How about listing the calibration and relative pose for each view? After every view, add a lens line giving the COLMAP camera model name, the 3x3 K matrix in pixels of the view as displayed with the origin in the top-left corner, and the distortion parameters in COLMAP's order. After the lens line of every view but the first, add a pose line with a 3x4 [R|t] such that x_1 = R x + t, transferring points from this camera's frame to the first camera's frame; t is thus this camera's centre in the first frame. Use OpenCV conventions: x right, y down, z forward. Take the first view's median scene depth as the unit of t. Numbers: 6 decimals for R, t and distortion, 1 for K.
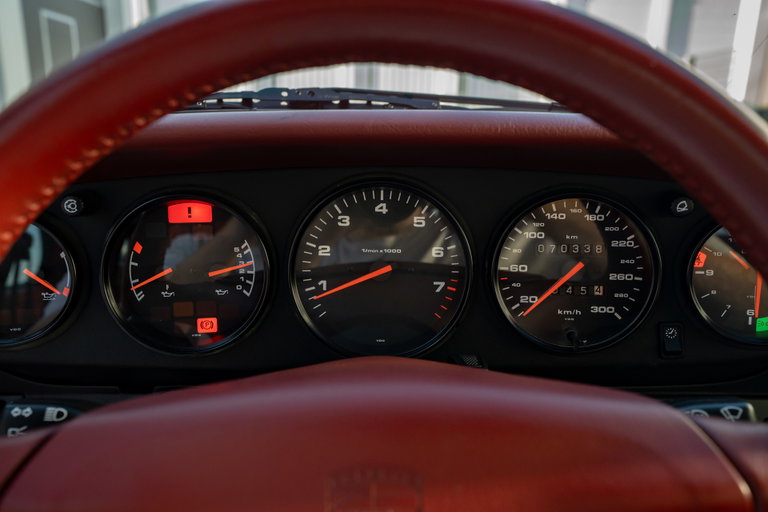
lens RADIAL K [[584.8, 0, 384.0], [0, 584.8, 256.0], [0, 0, 1]] dist [0.001302, 0.000149]
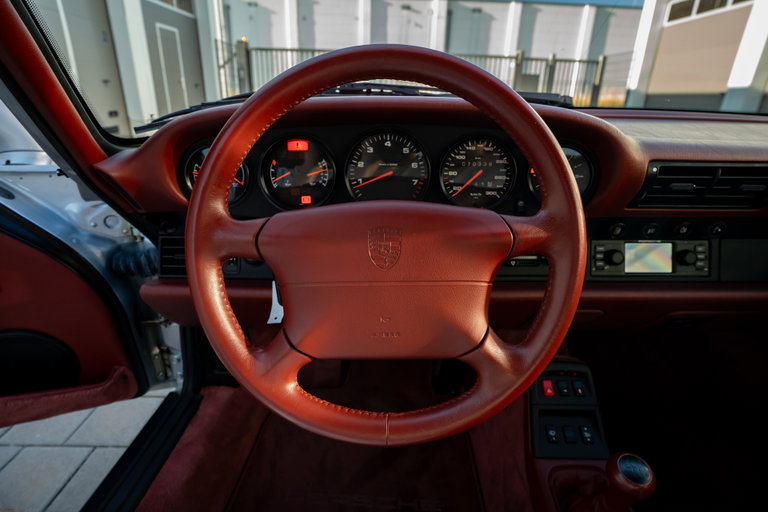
lens RADIAL K [[404.0, 0, 382.1], [0, 404.0, 255.1], [0, 0, 1]] dist [-0.065524, 0.030781]
pose [[0.999834, 0.009440, -0.015553, 0.000565], [-0.007113, 0.989642, 0.143378, 0.107049], [0.016746, -0.143244, 0.989546, -0.485527]]
